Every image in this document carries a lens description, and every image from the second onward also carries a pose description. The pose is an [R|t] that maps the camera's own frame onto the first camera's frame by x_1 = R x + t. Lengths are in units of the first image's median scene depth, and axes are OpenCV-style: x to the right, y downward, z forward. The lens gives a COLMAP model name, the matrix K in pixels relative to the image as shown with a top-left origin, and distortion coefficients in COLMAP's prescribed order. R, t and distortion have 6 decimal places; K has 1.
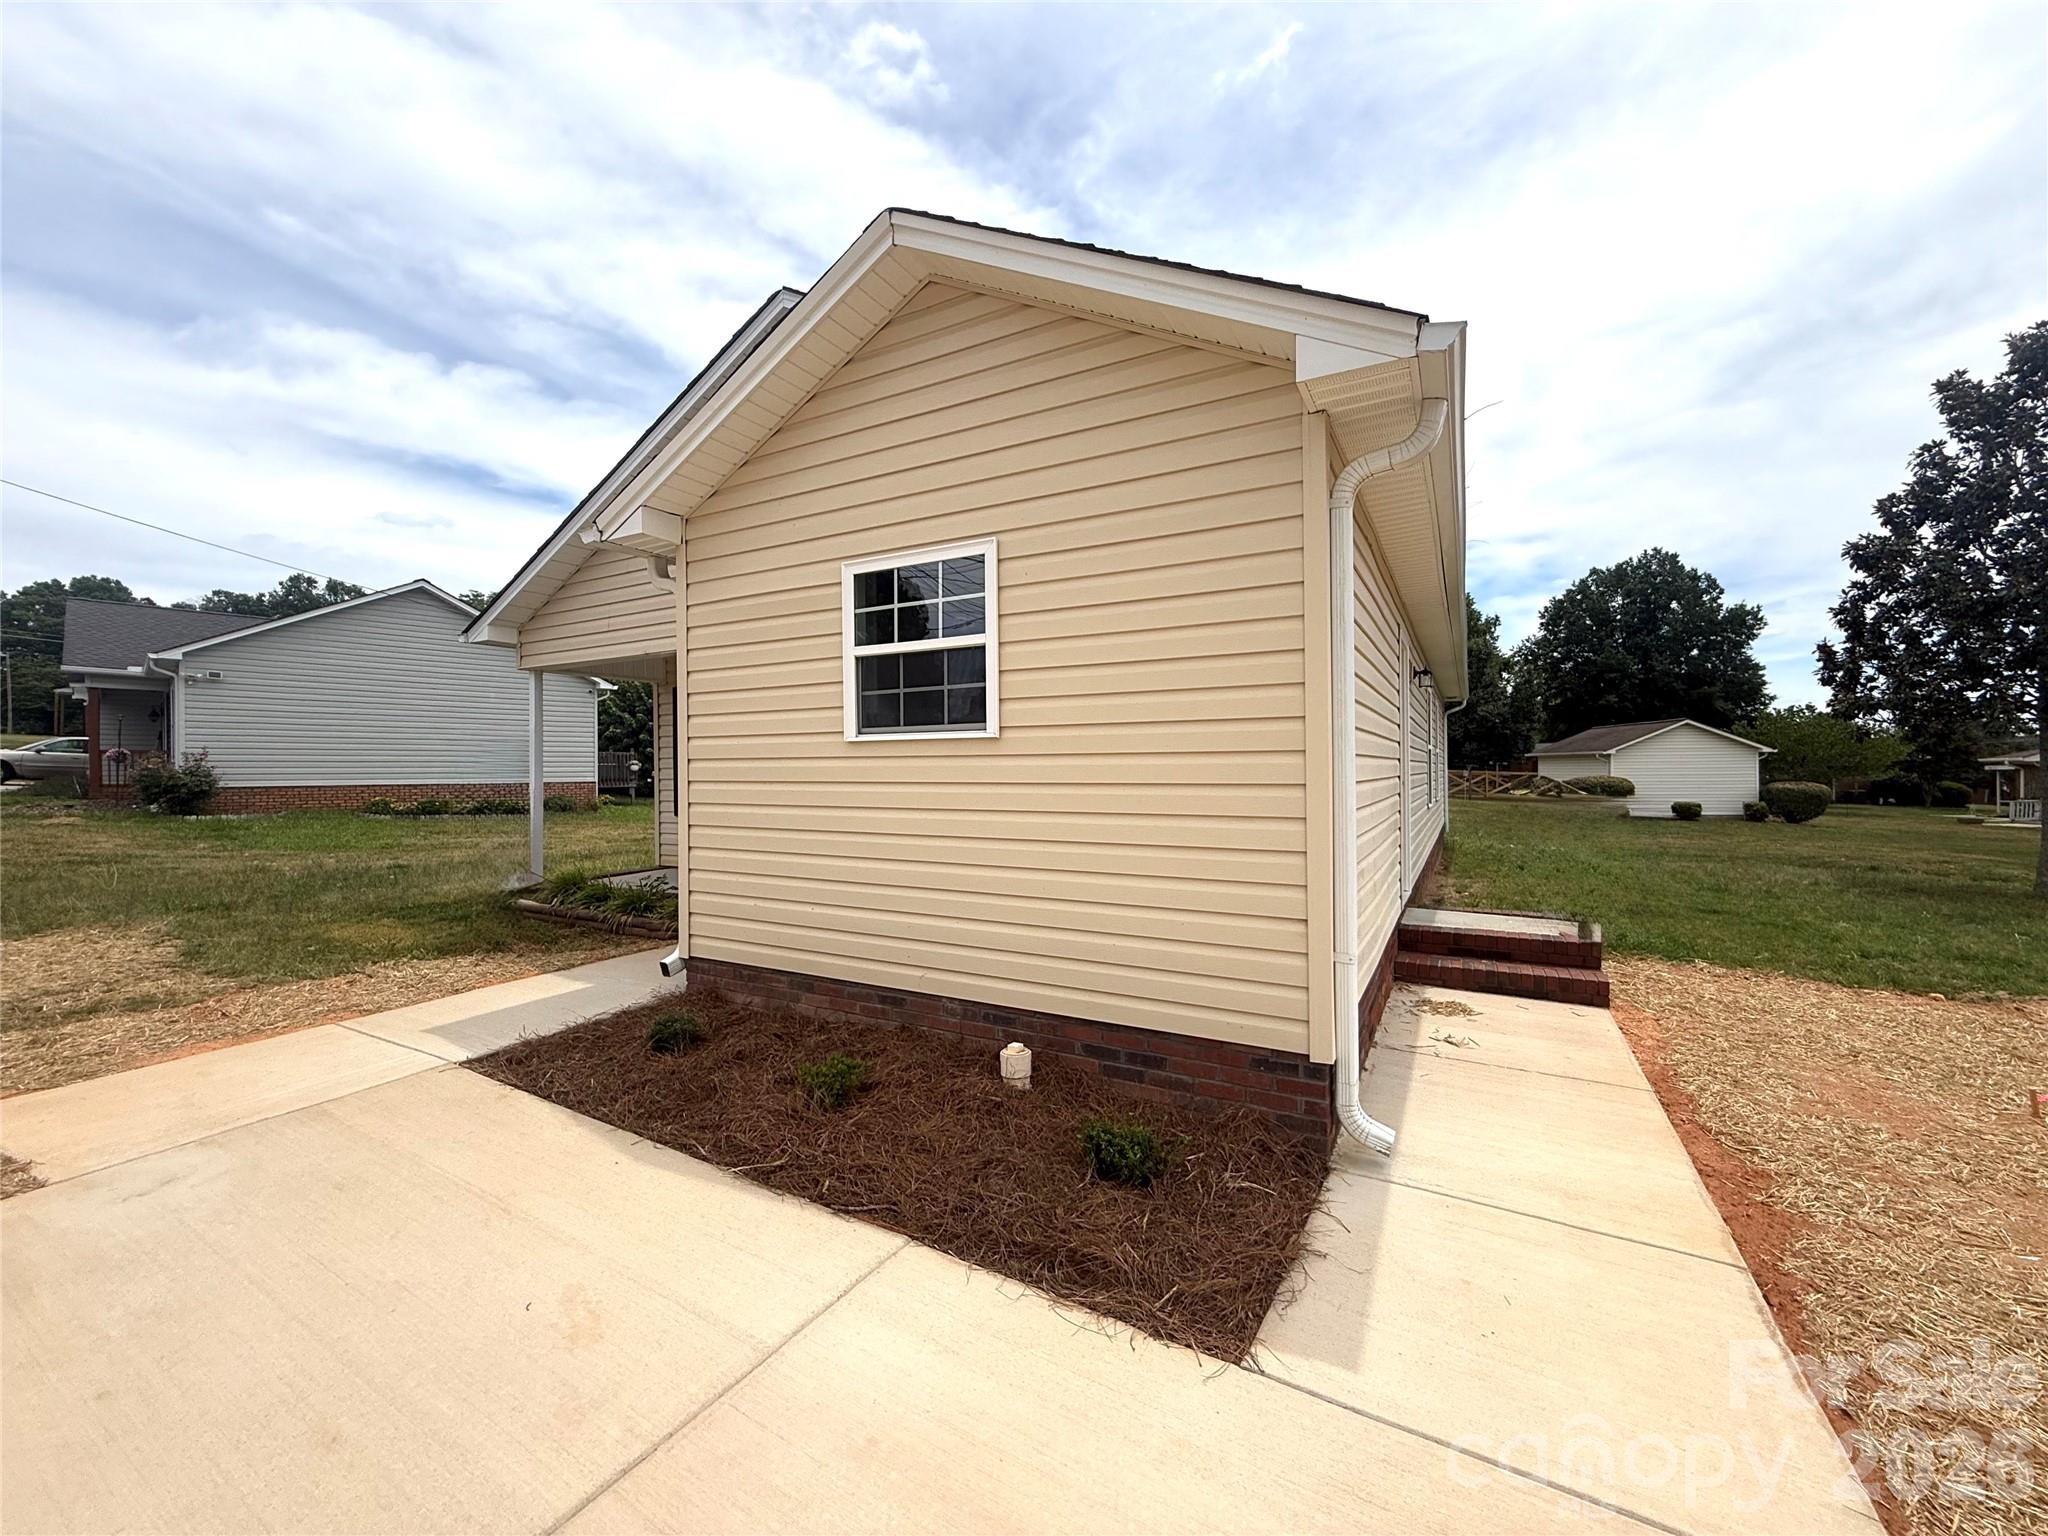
lens RADIAL K [[814.9, 0, 1017.5], [0, 814.9, 768.9], [0, 0, 1]] dist [-0.001604, 0.000242]
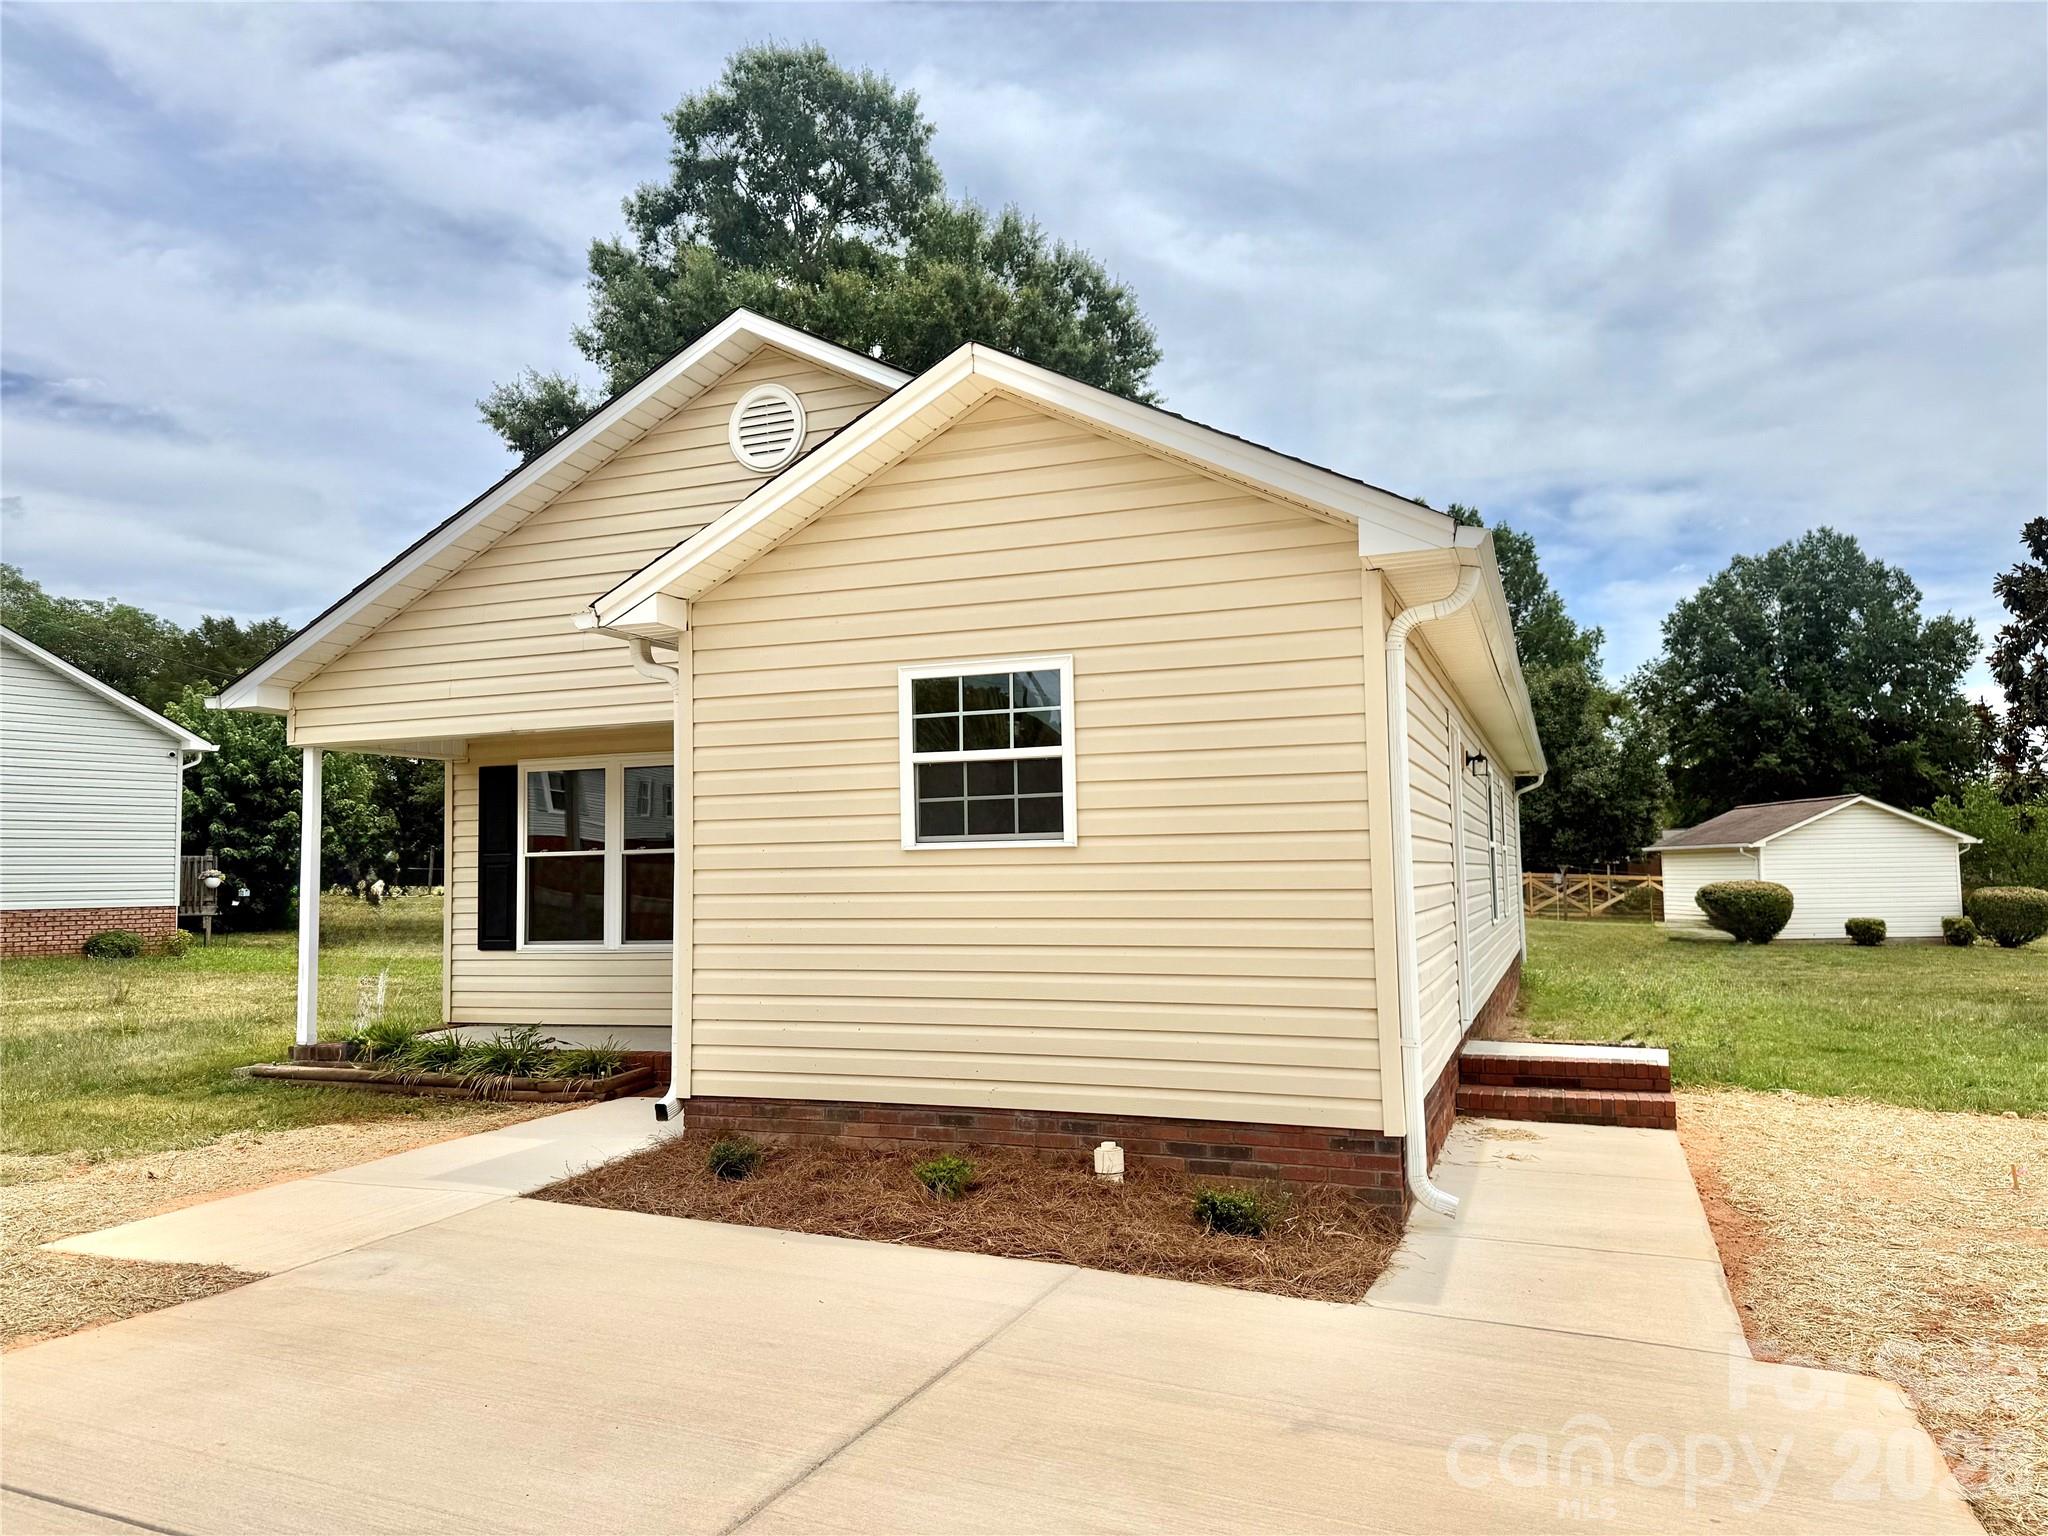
lens RADIAL K [[1419.5, 0, 1006.6], [0, 1419.5, 768.1], [0, 0, 1]] dist [0.029699, -0.028075]
pose [[0.991342, 0.000731, 0.131300, -0.243310], [0.009251, 0.997110, -0.075401, -0.002404], [-0.130975, 0.075963, 0.988471, -0.534924]]
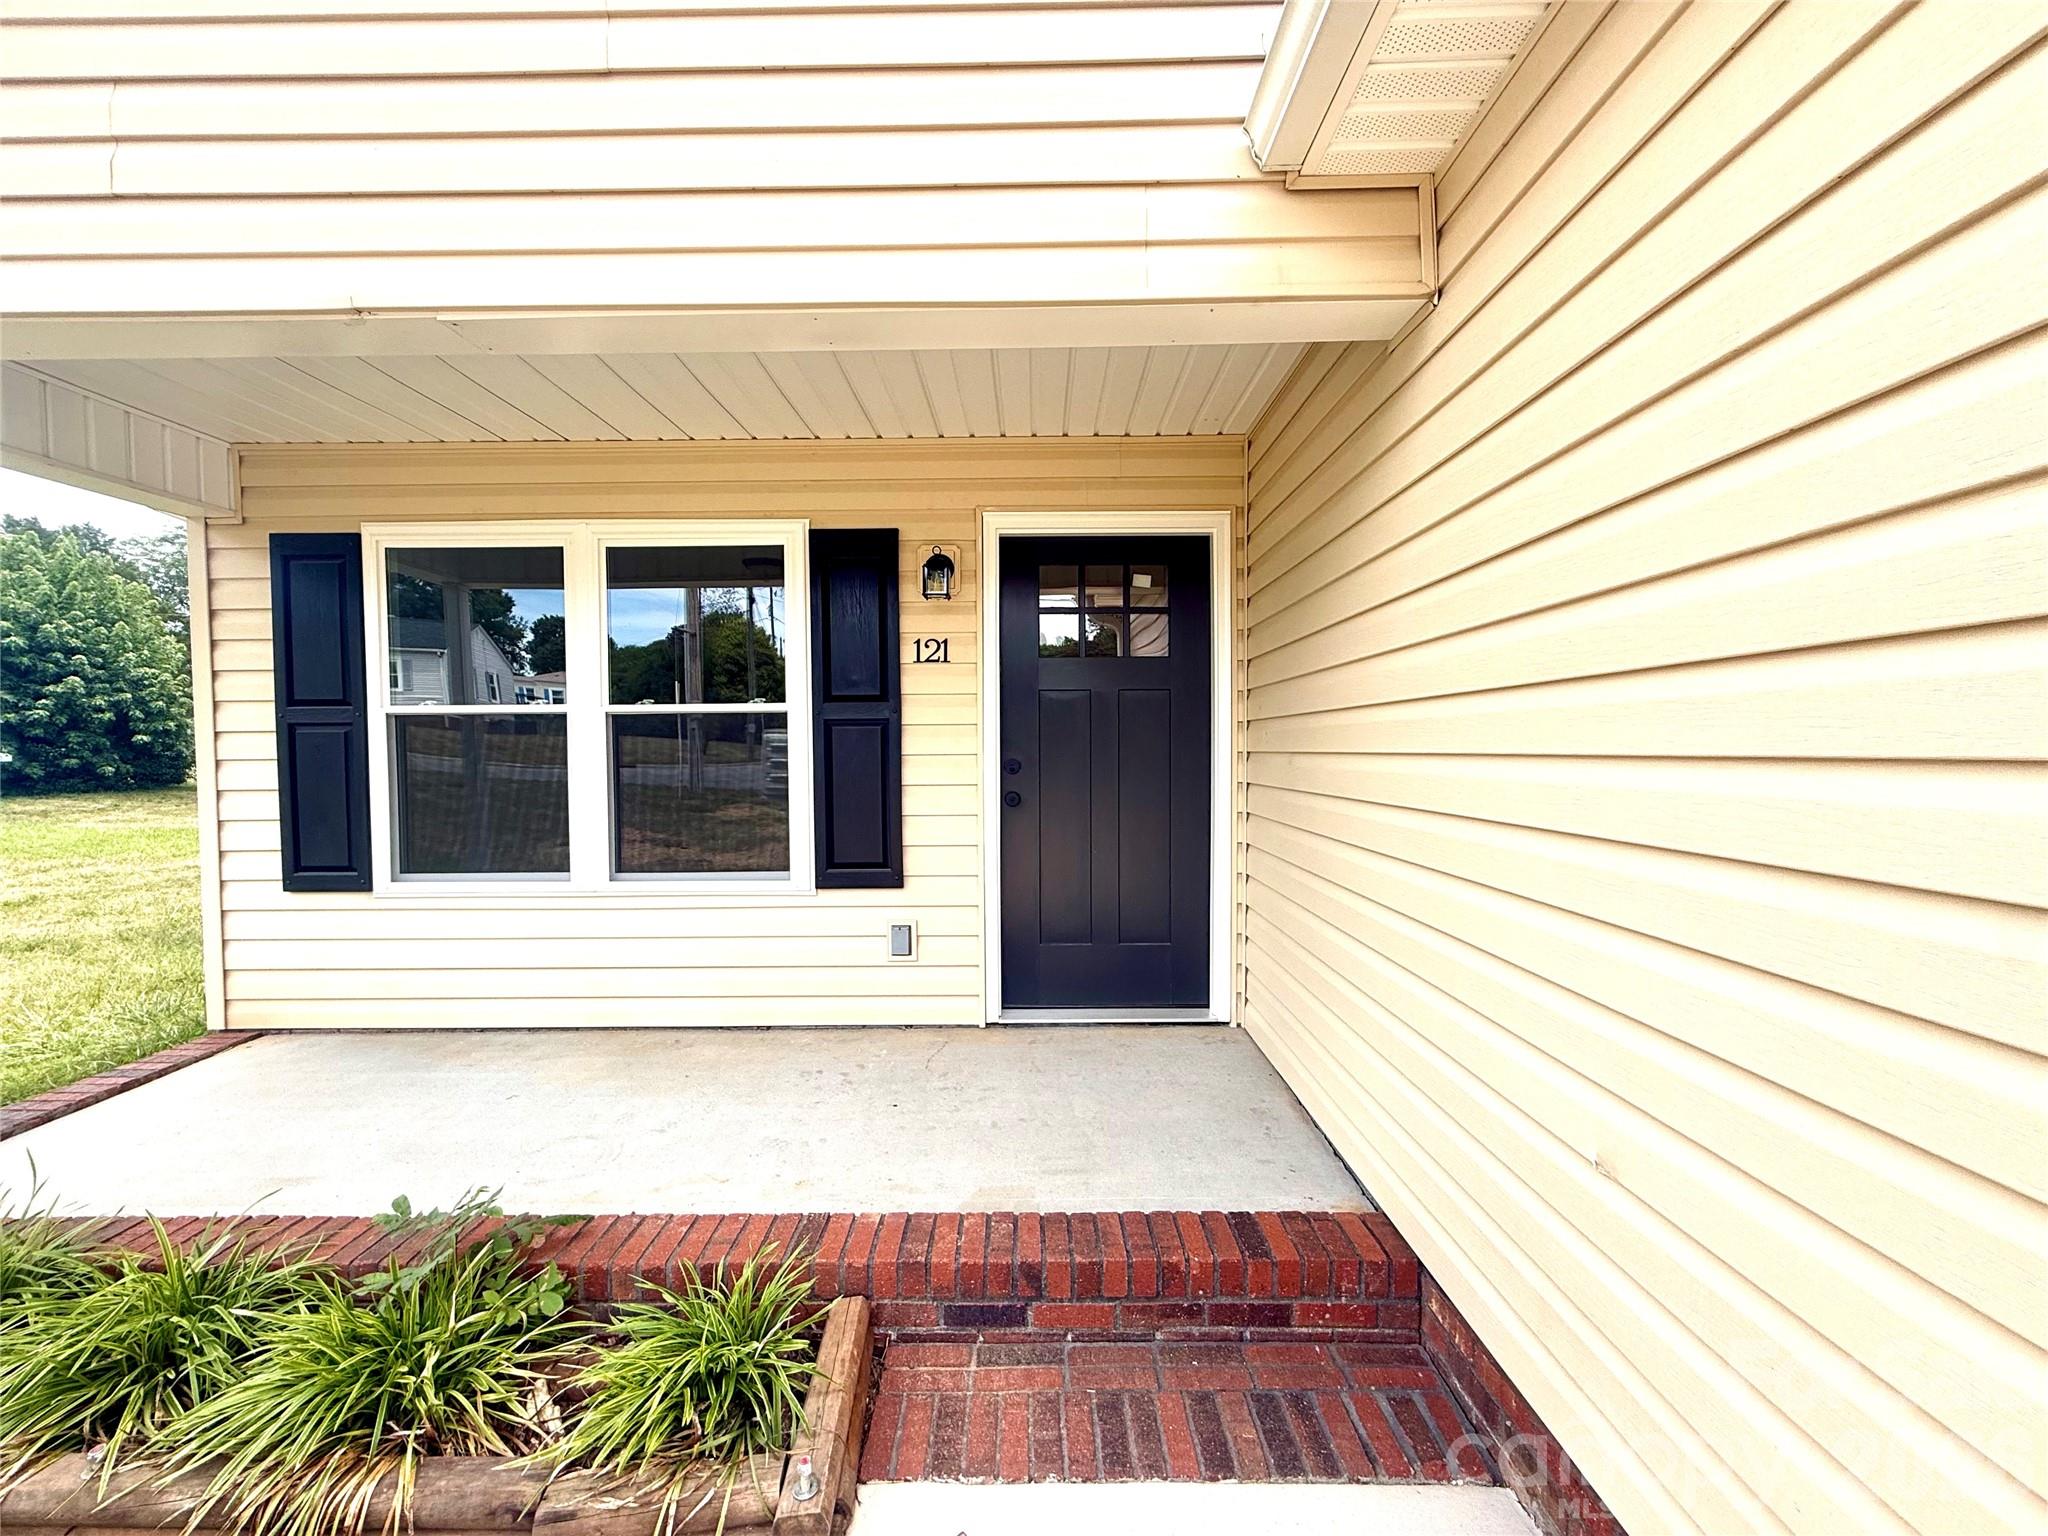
lens RADIAL K [[814.9, 0, 1028.3], [0, 814.9, 768.4], [0, 0, 1]] dist [-0.001604, 0.000242]
pose [[0.878723, -0.011579, 0.477192, -0.559665], [-0.001437, 0.999637, 0.026901, -0.014043], [-0.477330, -0.024324, 0.878387, 0.965815]]
